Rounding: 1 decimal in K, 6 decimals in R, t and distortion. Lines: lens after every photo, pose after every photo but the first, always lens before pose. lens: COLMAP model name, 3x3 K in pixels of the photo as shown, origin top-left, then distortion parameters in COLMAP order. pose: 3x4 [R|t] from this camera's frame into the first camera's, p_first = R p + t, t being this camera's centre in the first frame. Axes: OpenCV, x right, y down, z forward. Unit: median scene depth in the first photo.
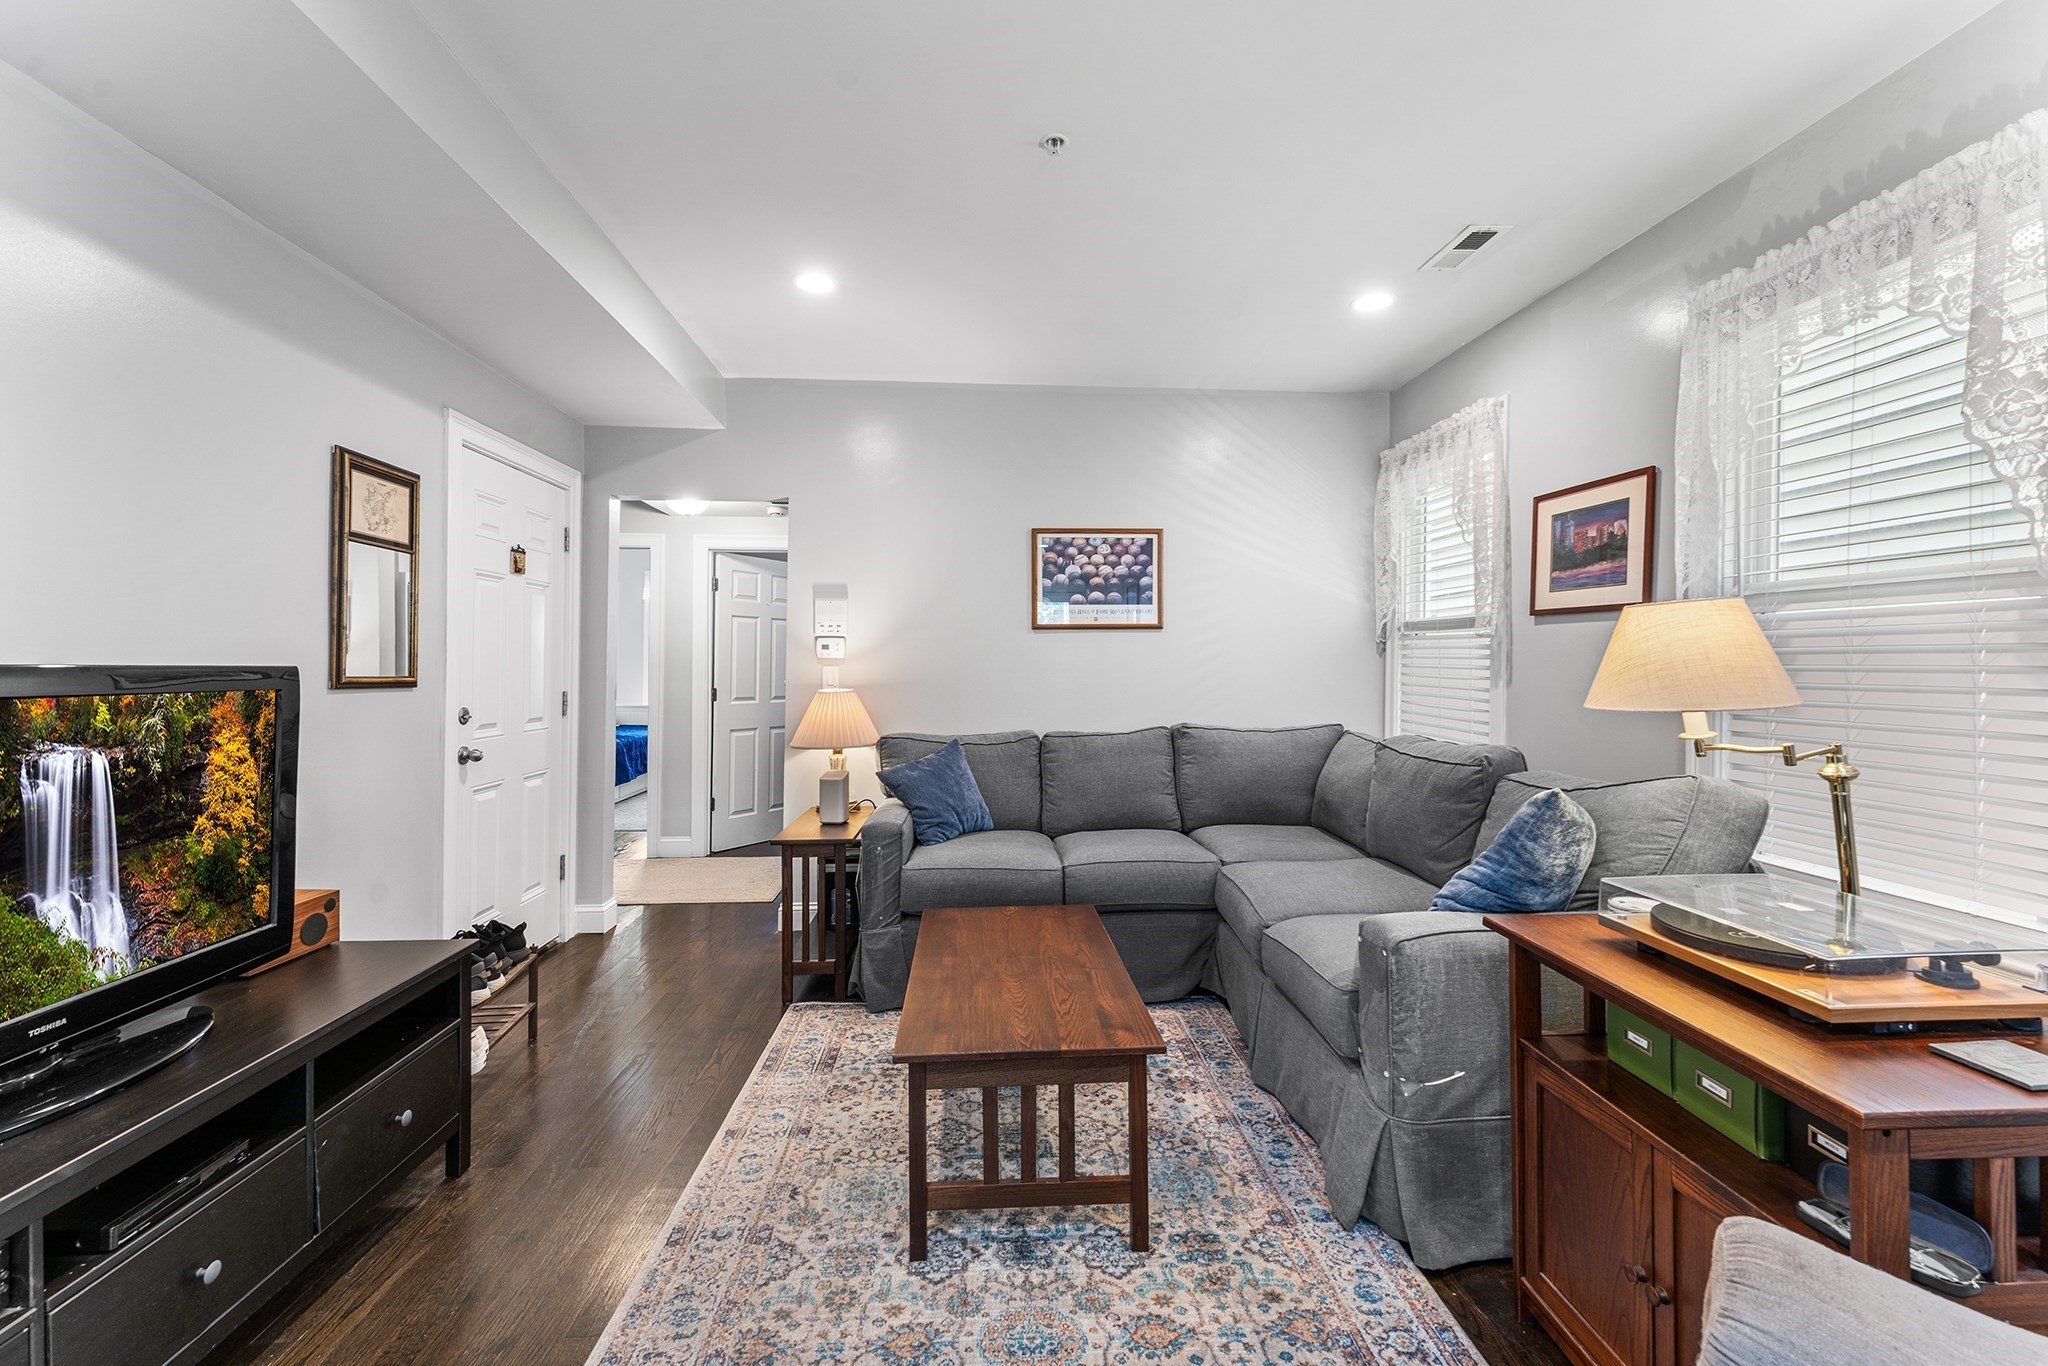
lens RADIAL K [[843.3, 0, 1018.6], [0, 843.3, 656.5], [0, 0, 1]] dist [0.000675, -0.000229]
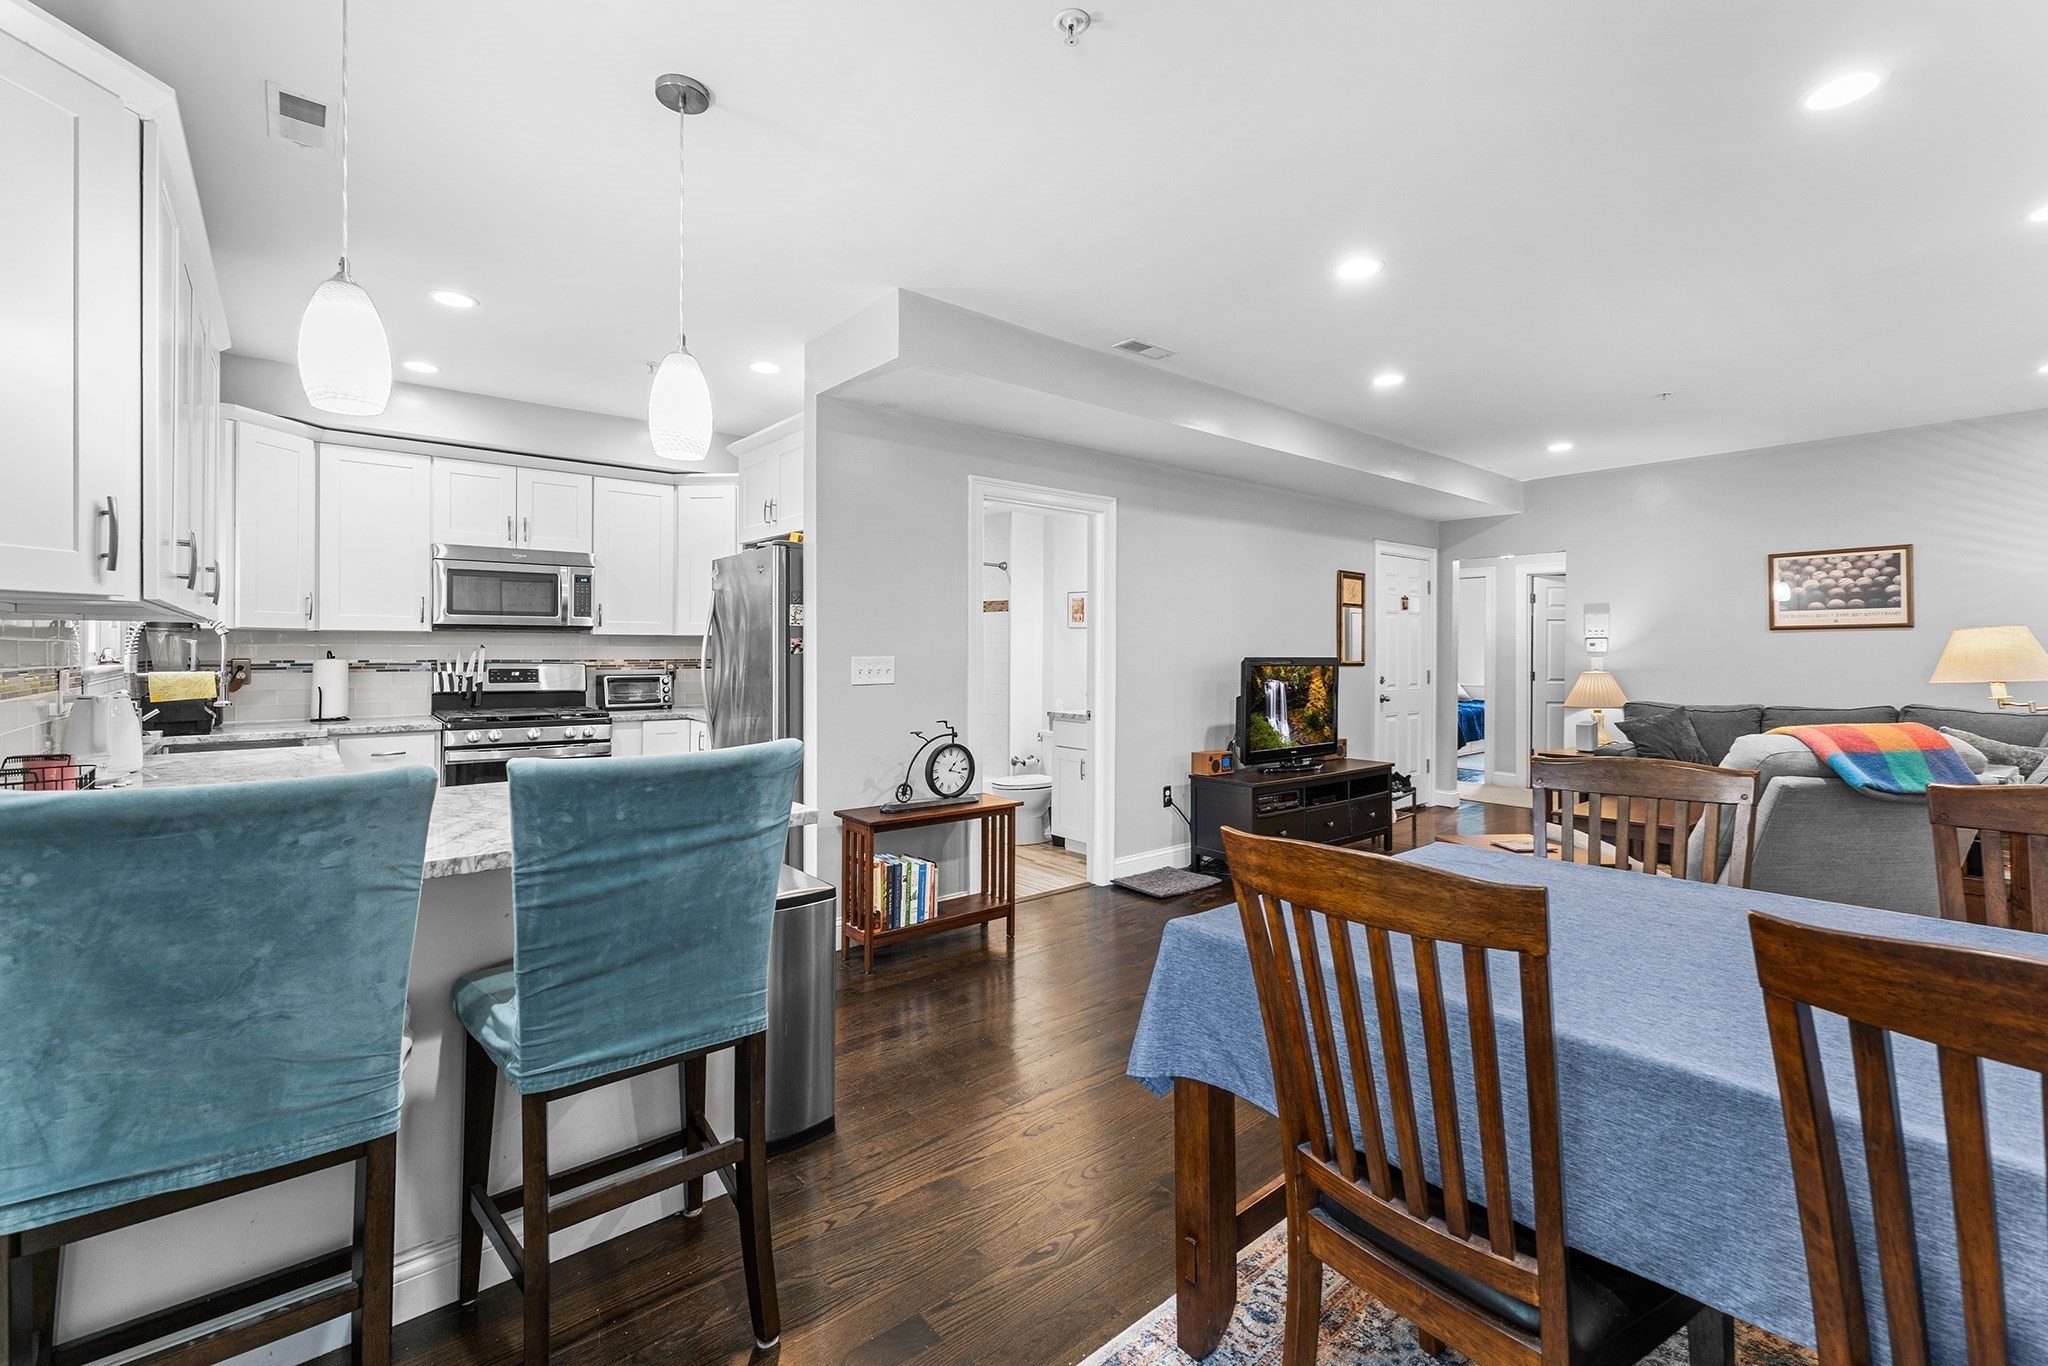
lens RADIAL K [[843.3, 0, 1018.6], [0, 843.3, 656.5], [0, 0, 1]] dist [0.000675, -0.000229]
pose [[0.578297, 0.004683, -0.815813, 0.420454], [0.007314, 0.999914, 0.010924, -0.013598], [0.815794, -0.012285, 0.578213, -0.747285]]
